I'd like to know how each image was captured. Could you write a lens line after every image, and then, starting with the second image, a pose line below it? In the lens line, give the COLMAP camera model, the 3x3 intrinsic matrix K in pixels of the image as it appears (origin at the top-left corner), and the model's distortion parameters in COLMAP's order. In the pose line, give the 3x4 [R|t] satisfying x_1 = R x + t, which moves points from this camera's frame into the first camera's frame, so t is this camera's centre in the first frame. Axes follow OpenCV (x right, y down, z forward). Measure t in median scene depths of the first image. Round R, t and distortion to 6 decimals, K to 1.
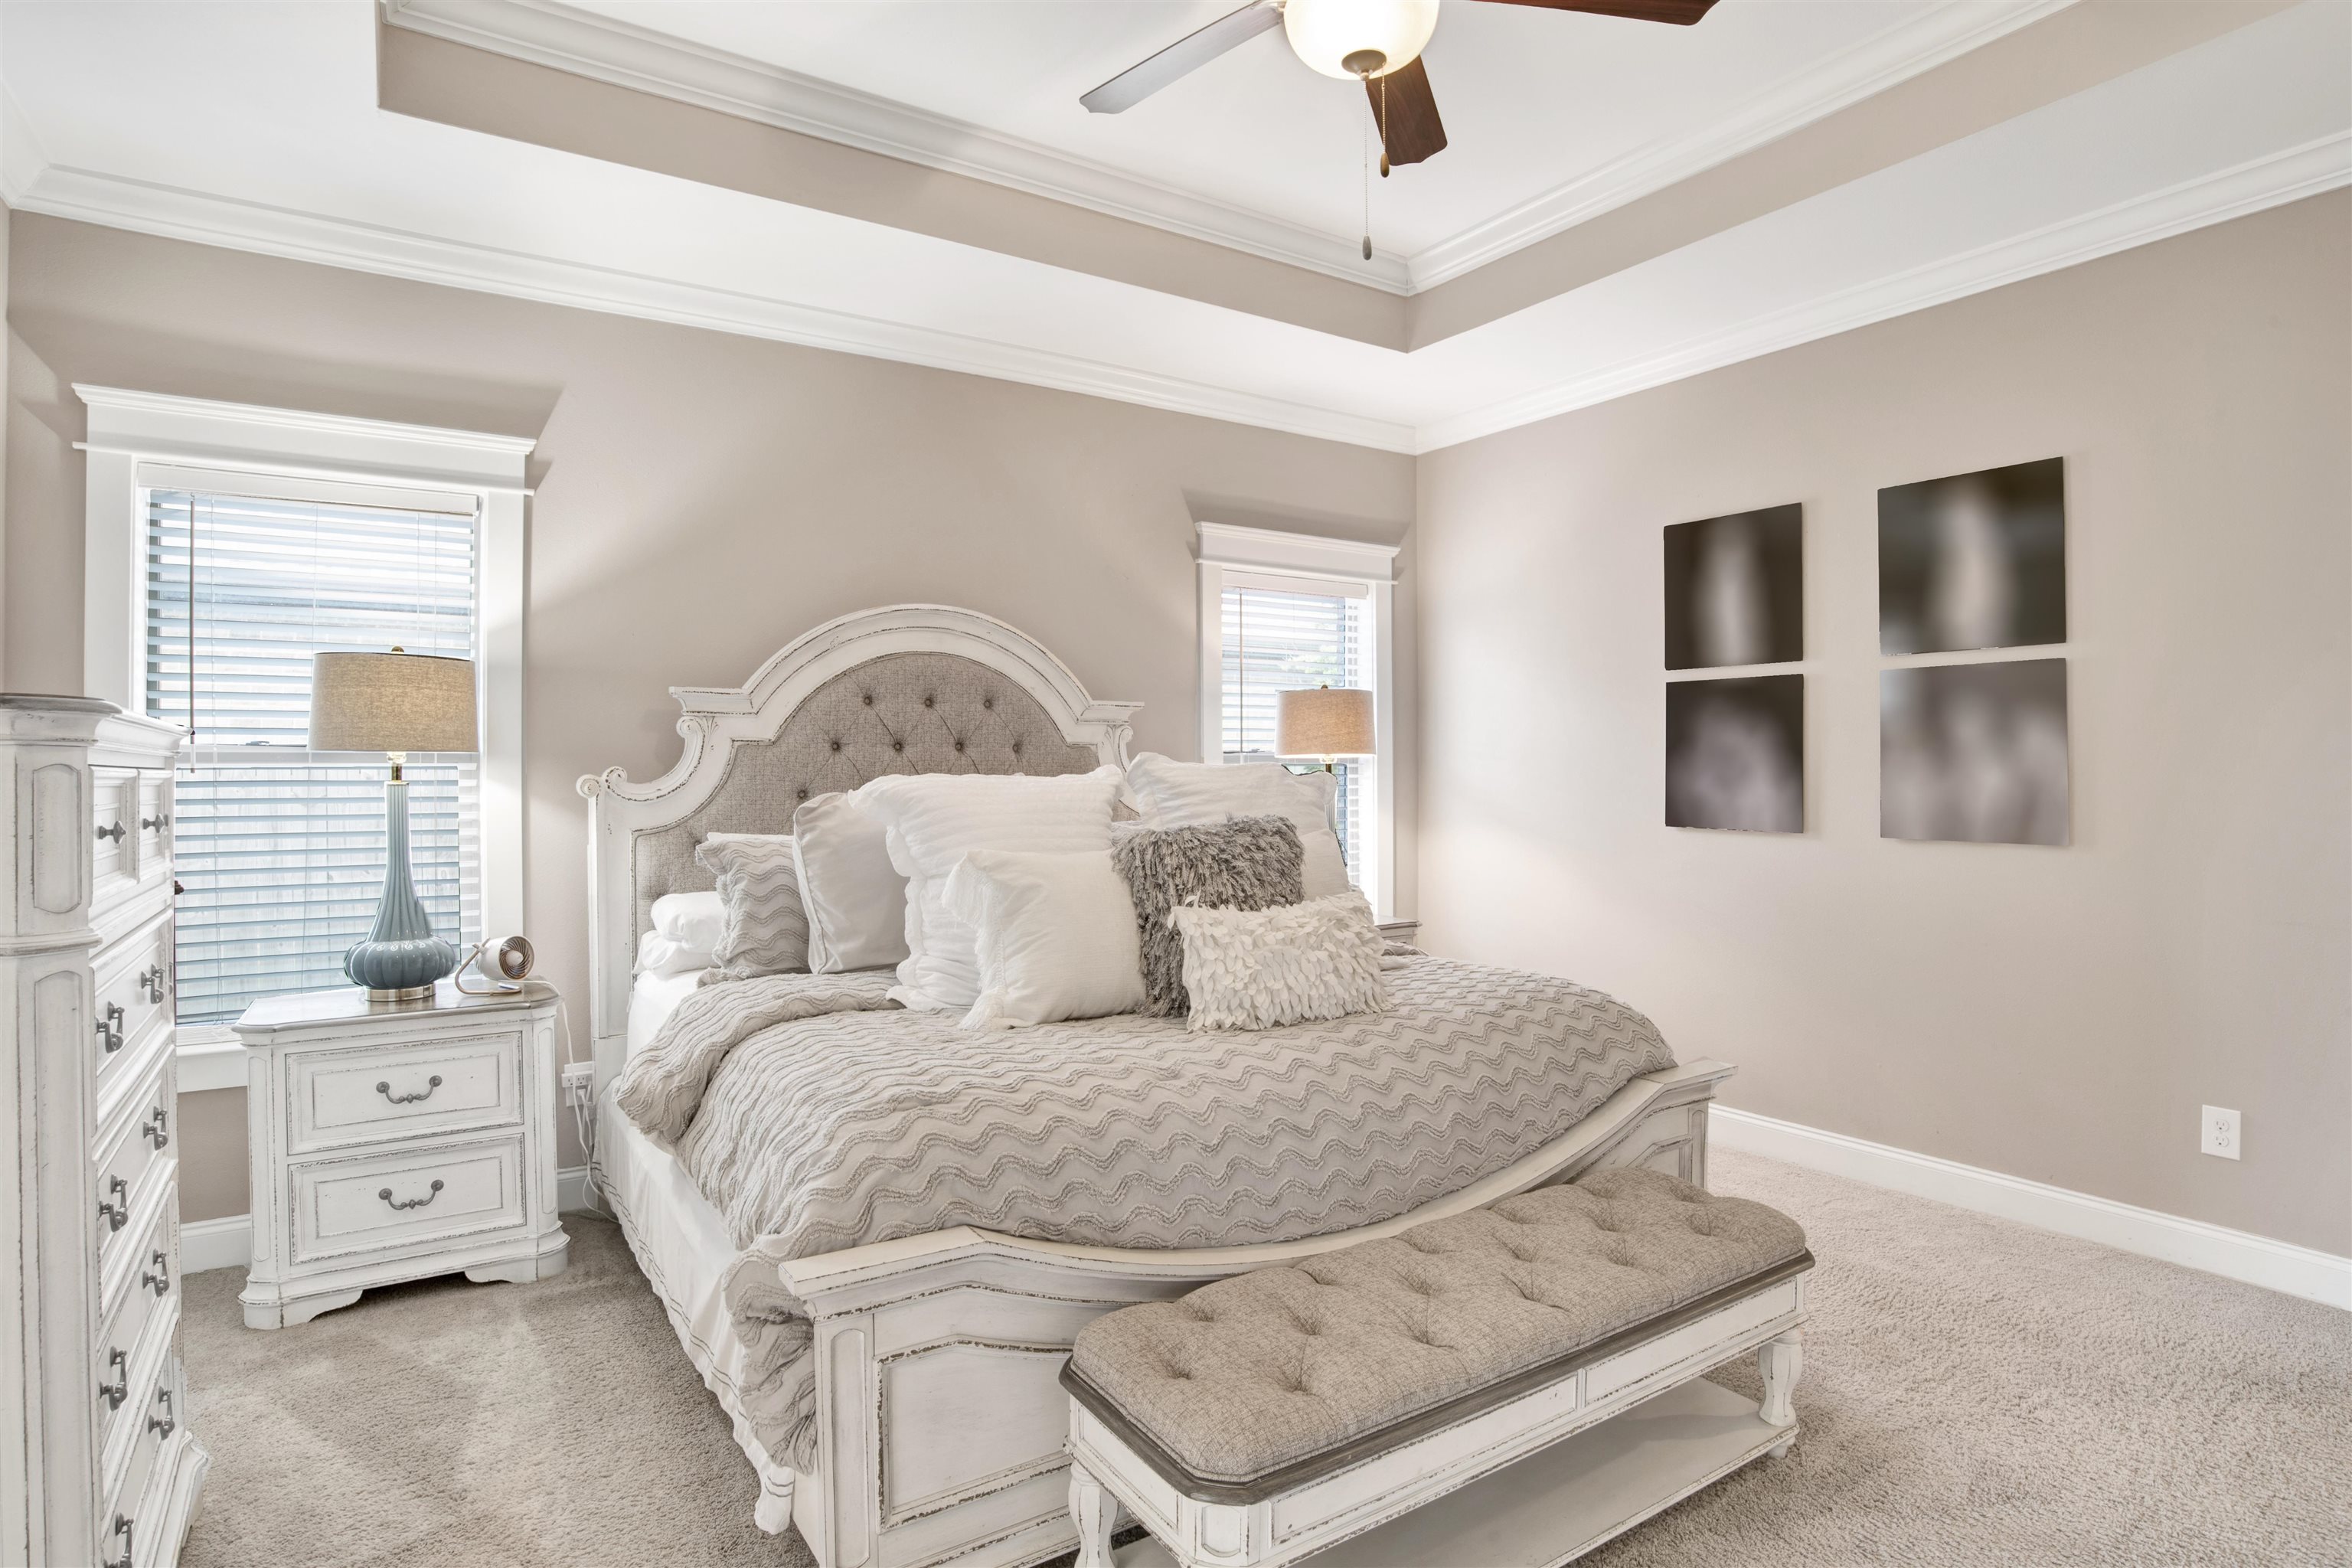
lens RADIAL K [[1228.6, 0, 1187.4], [0, 1228.6, 772.6], [0, 0, 1]] dist [-0.088395, 0.042075]
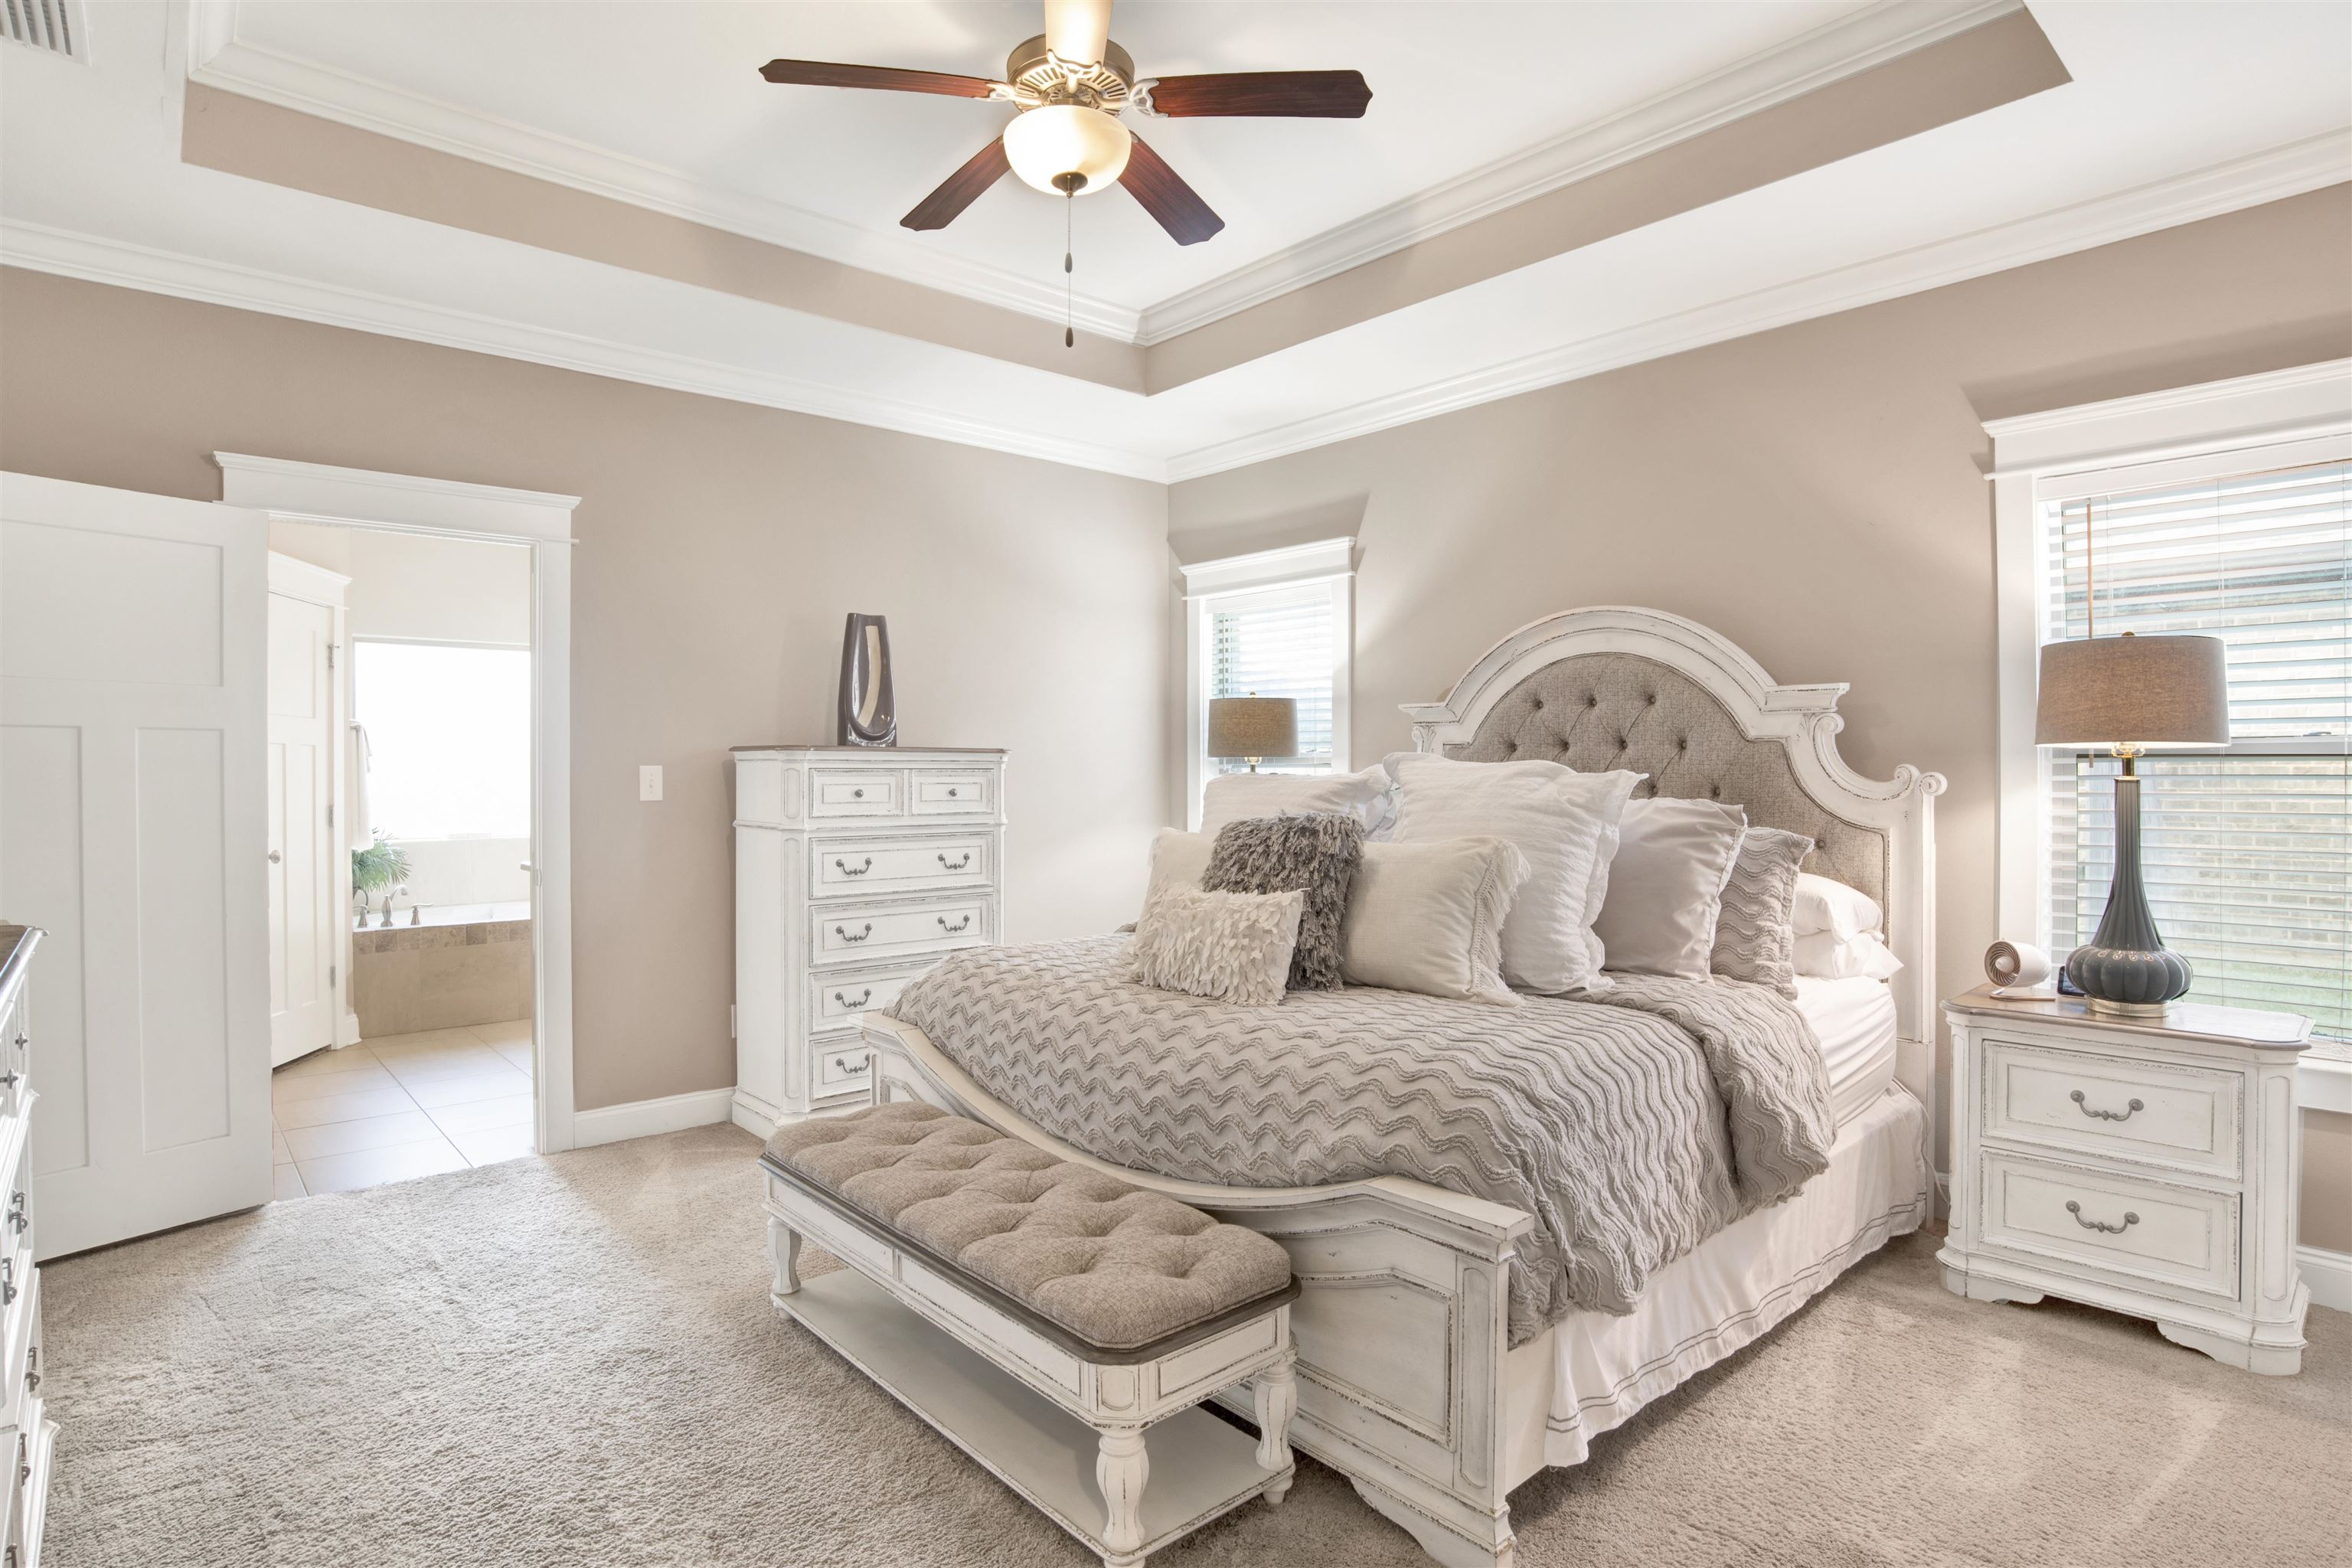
lens RADIAL K [[1234.7, 0, 1179.8], [0, 1234.7, 744.9], [0, 0, 1]] dist [-0.002122, -0.028634]
pose [[0.150216, -0.016907, -0.988509, 0.694429], [-0.001679, 0.999848, -0.017357, -0.003150], [0.988652, 0.004267, 0.150165, 0.460270]]
